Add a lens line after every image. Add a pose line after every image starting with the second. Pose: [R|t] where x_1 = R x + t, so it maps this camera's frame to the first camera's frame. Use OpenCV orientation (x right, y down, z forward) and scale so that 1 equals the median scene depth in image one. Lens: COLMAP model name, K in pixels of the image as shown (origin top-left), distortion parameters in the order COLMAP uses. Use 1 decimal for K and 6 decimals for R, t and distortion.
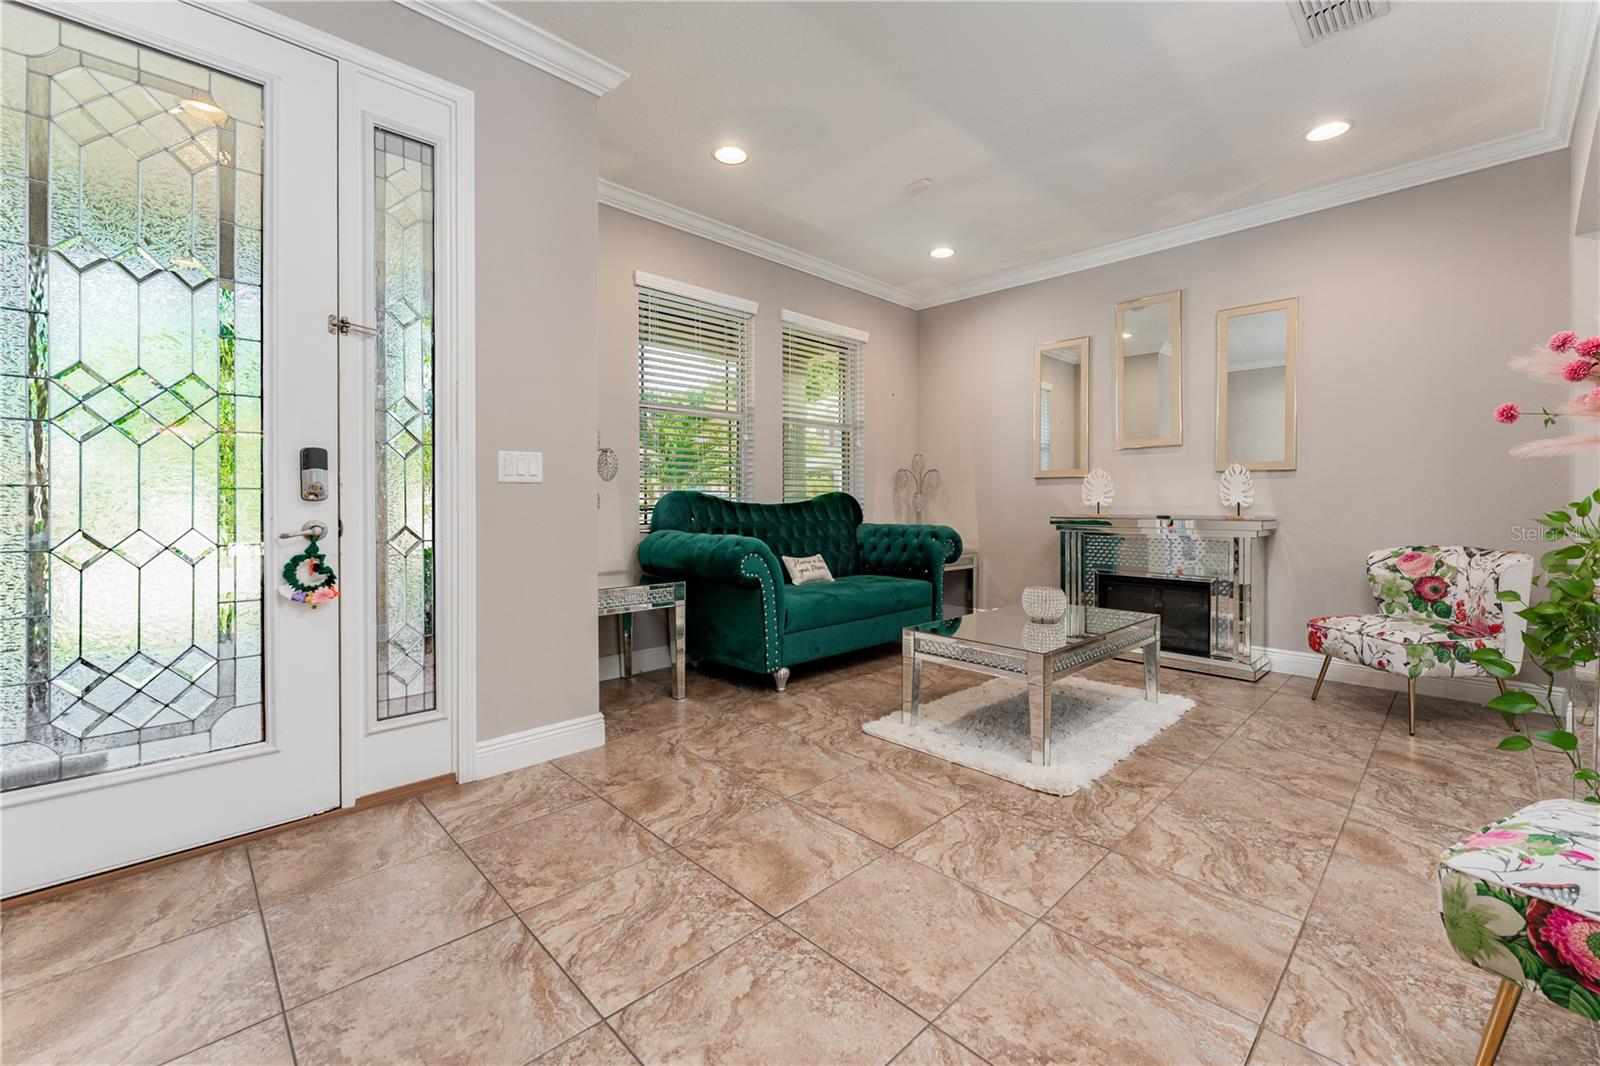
lens RADIAL K [[668.7, 0, 774.4], [0, 668.7, 509.4], [0, 0, 1]] dist [-0.001410, -0.000150]
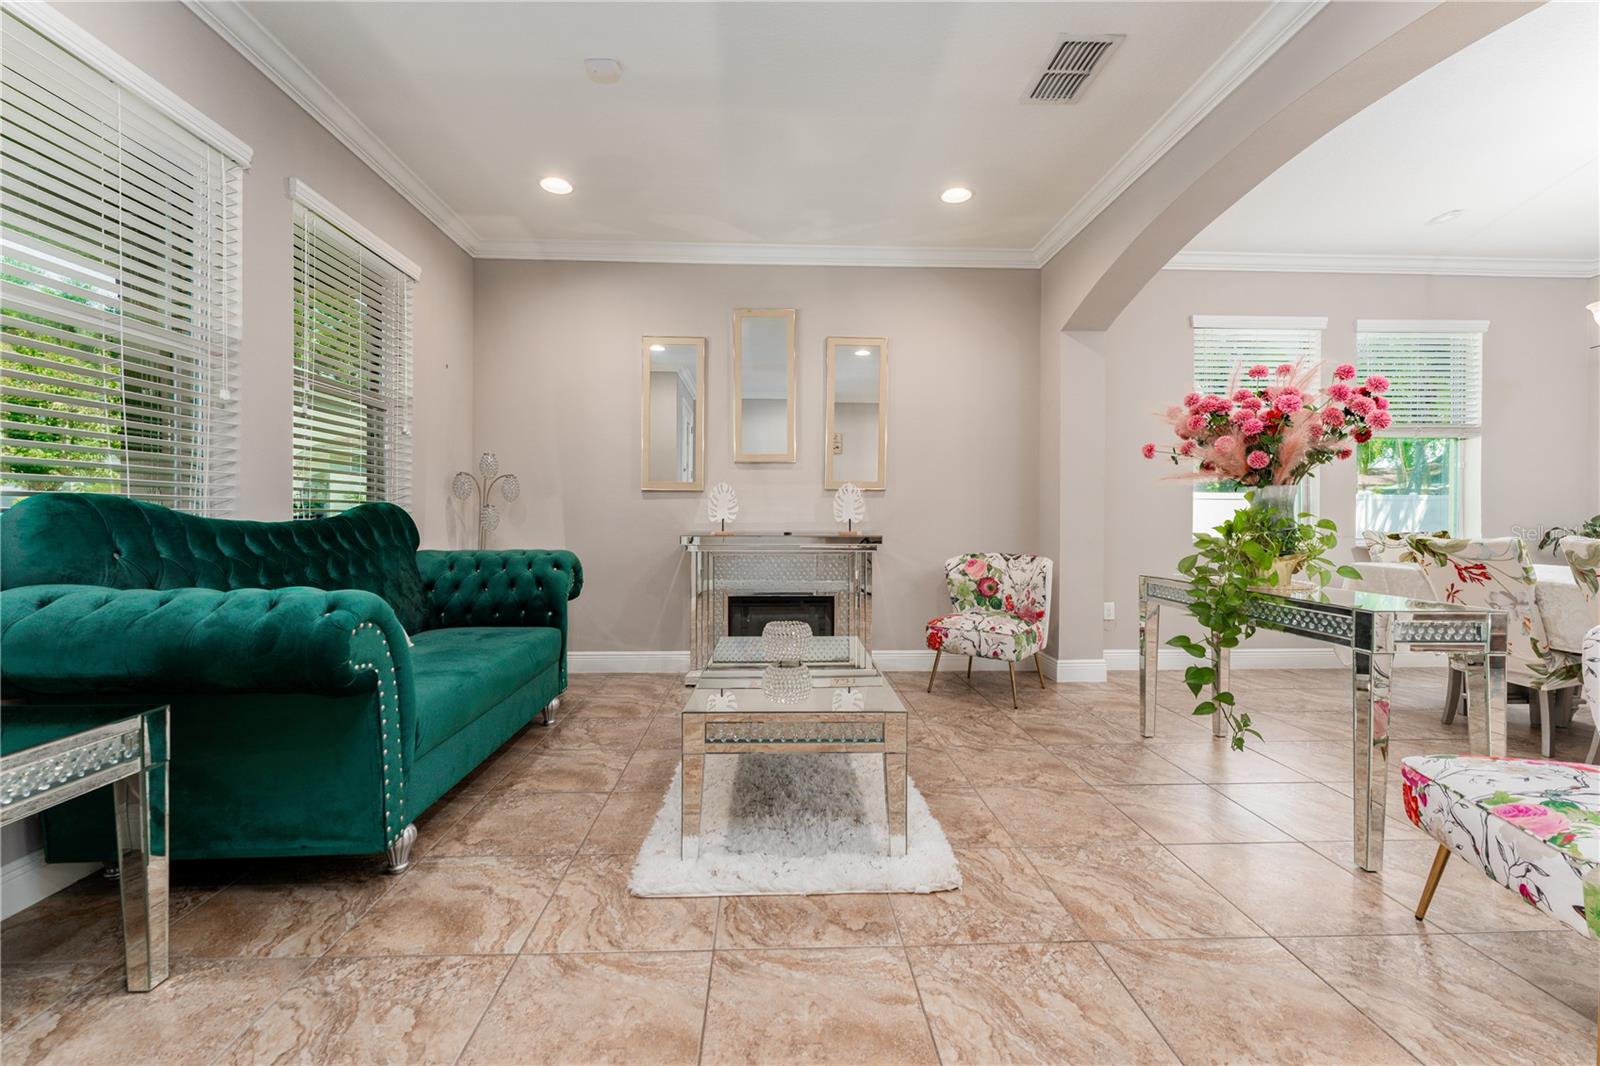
lens RADIAL K [[672.4, 0, 807.8], [0, 672.4, 523.5], [0, 0, 1]] dist [-0.003344, 0.000057]
pose [[0.641991, -0.005557, 0.766692, -0.217273], [0.007597, 0.999971, 0.000887, -0.005992], [-0.766675, 0.005255, 0.642014, 0.451443]]
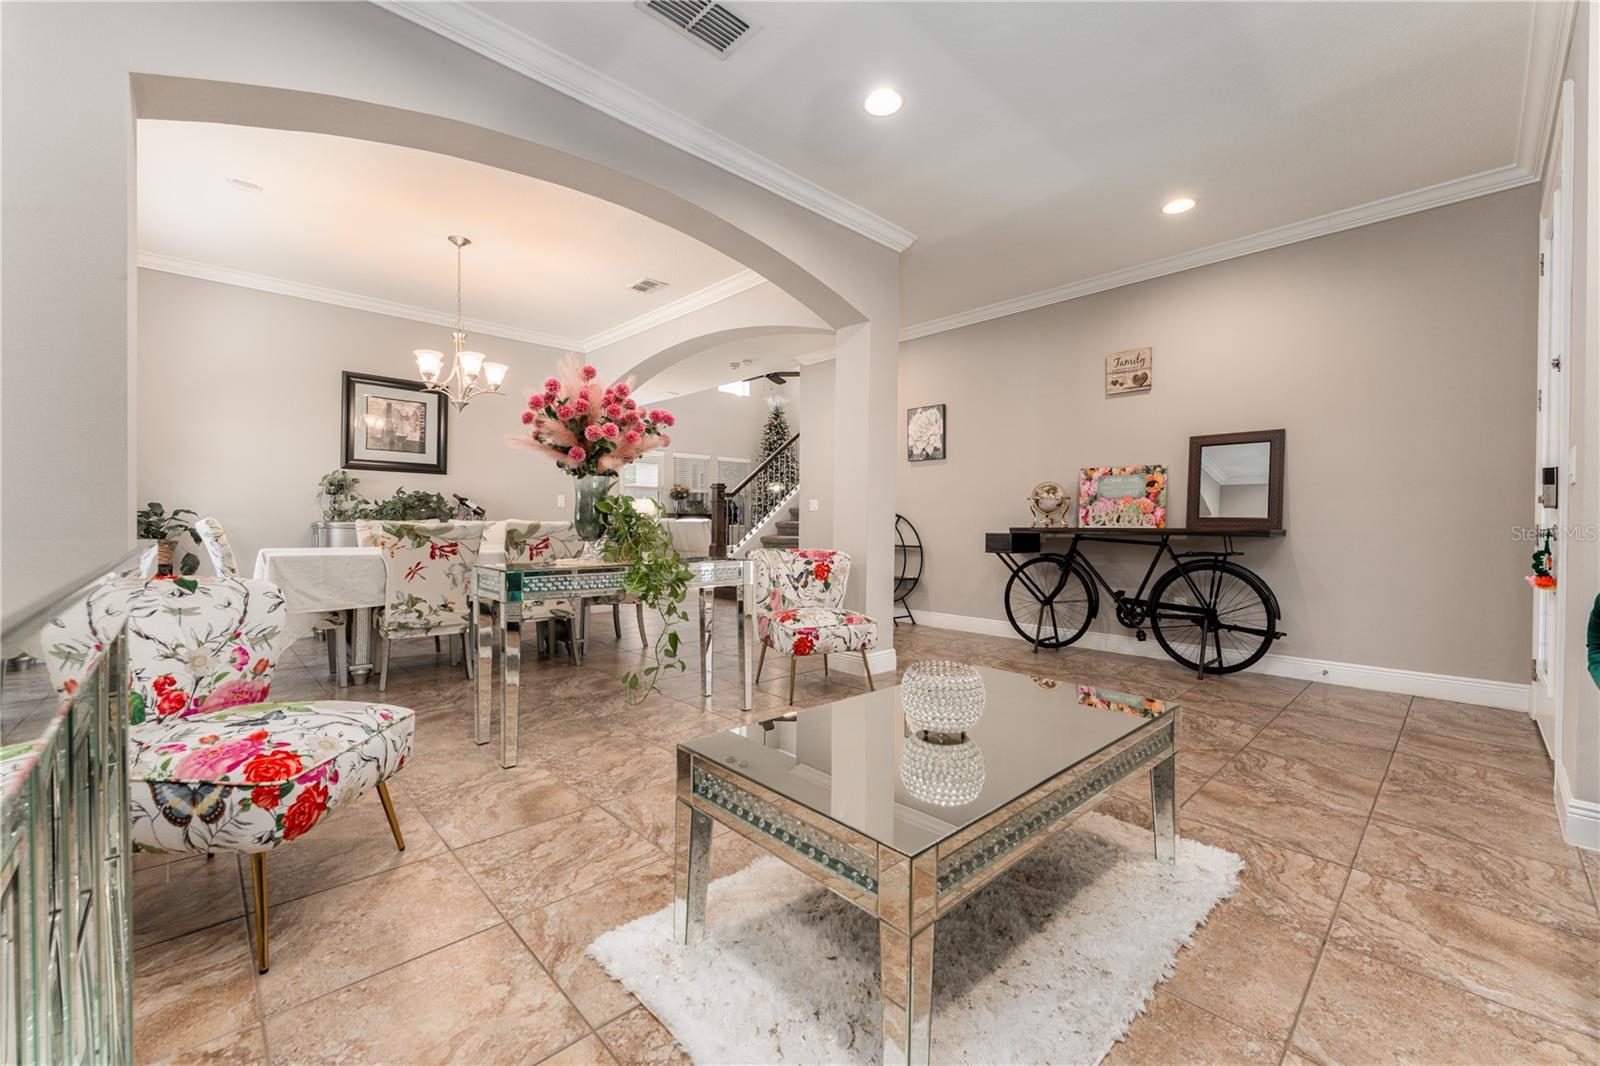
lens RADIAL K [[656.5, 0, 793.9], [0, 656.5, 532.8], [0, 0, 1]] dist [-0.006092, -0.000280]
pose [[-0.999786, -0.006829, -0.019537, 0.528466], [-0.007383, 0.999569, 0.028422, 0.003901], [0.019335, 0.028560, -0.999405, 1.492454]]
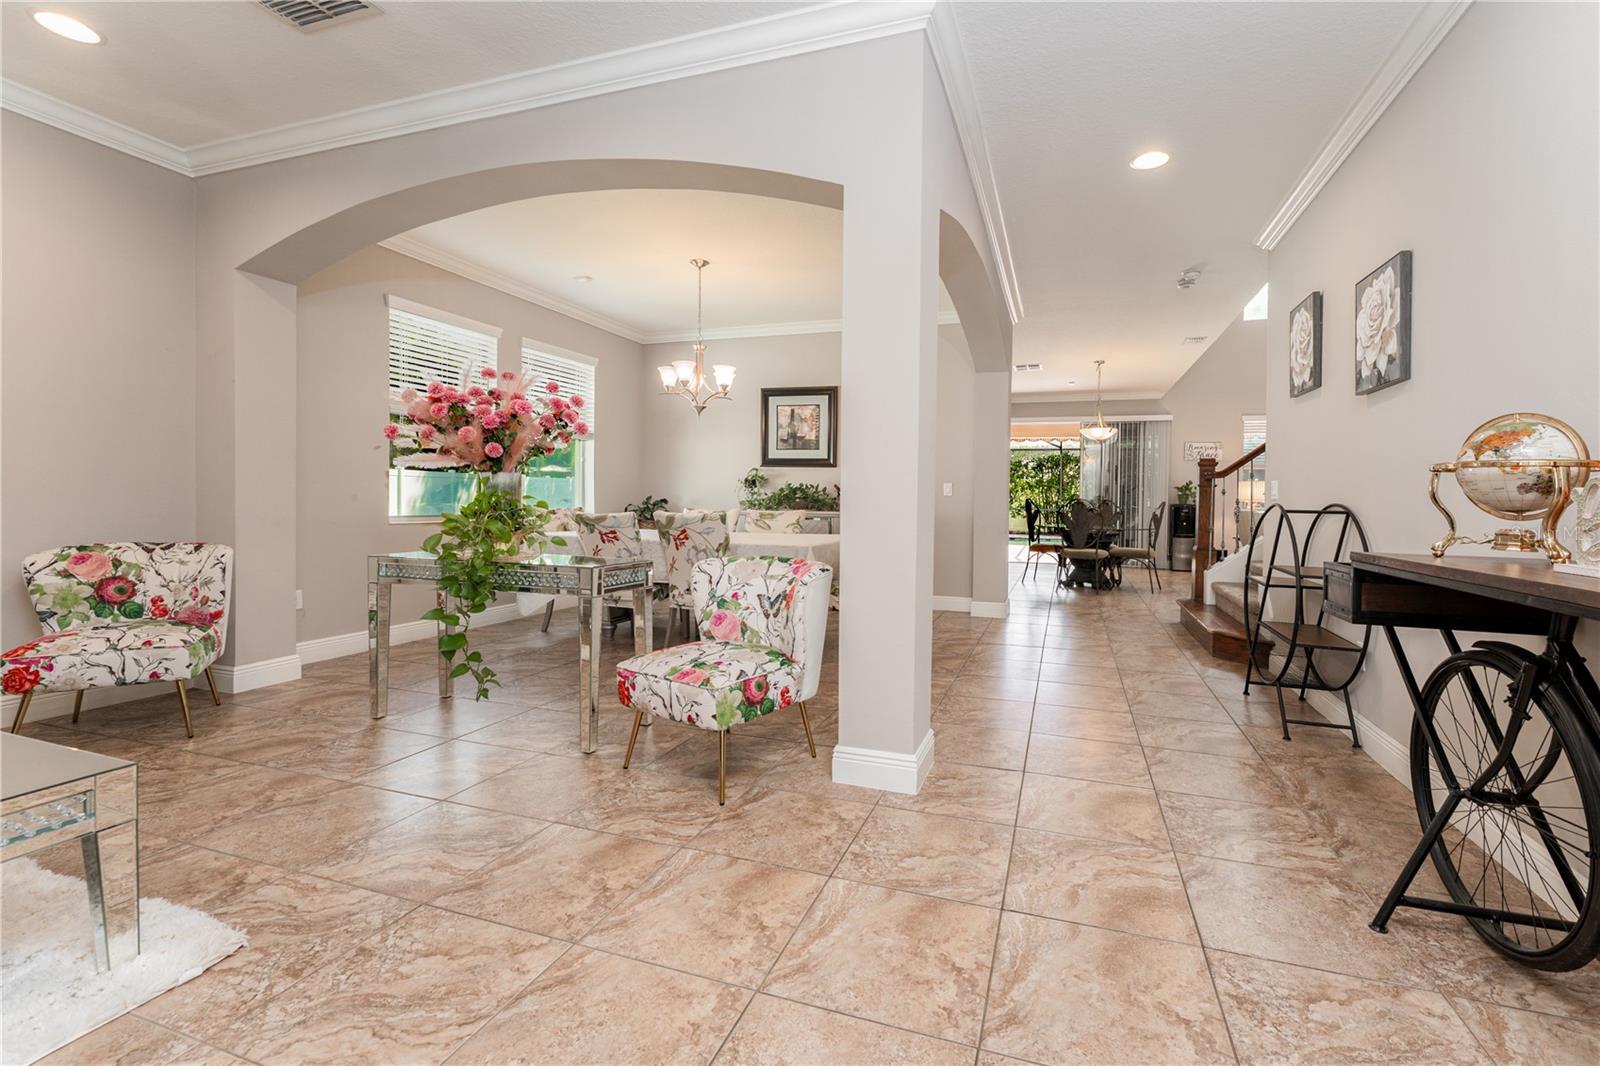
lens RADIAL K [[656.0, 0, 856.7], [0, 656.0, 511.8], [0, 0, 1]] dist [-0.007498, 0.000108]
pose [[-0.501356, -0.023406, 0.864925, -0.310085], [-0.002699, 0.999672, 0.025487, -0.015419], [-0.865237, 0.010443, -0.501254, 0.574540]]
